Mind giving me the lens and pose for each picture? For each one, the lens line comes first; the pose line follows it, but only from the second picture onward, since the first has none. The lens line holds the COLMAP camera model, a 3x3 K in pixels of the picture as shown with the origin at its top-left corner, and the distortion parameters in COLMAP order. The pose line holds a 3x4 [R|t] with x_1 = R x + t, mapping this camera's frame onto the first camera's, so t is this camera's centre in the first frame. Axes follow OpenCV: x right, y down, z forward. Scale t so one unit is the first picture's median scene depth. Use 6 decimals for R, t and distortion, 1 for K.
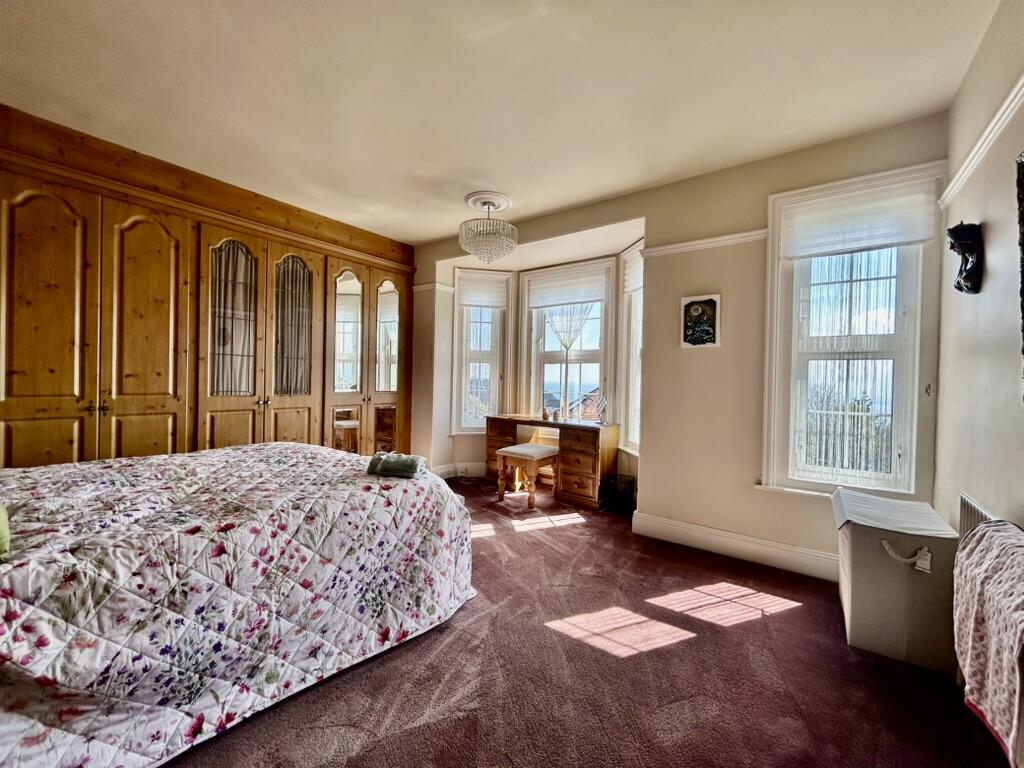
lens RADIAL K [[415.0, 0, 511.1], [0, 415.0, 380.8], [0, 0, 1]] dist [-0.005380, 0.000033]
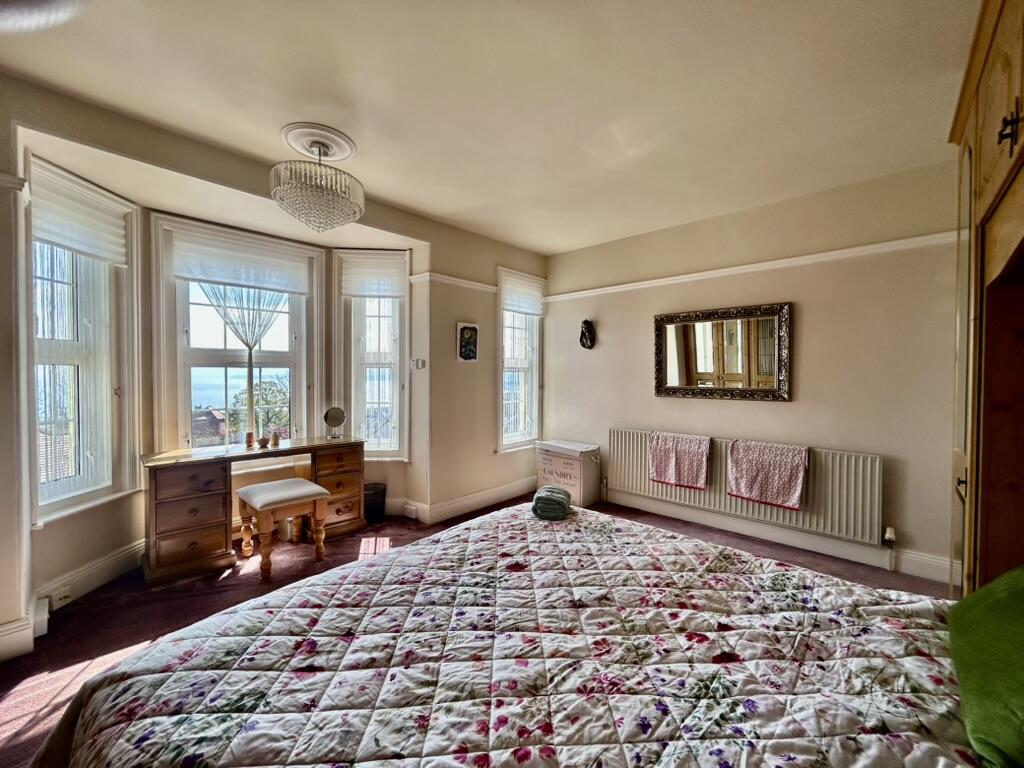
lens RADIAL K [[415.0, 0, 511.1], [0, 415.0, 380.8], [0, 0, 1]] dist [-0.005380, 0.000033]
pose [[0.150197, 0.007411, 0.988628, -0.740977], [0.013601, 0.999862, -0.009562, -0.005736], [-0.988563, 0.014883, 0.150075, 0.608843]]
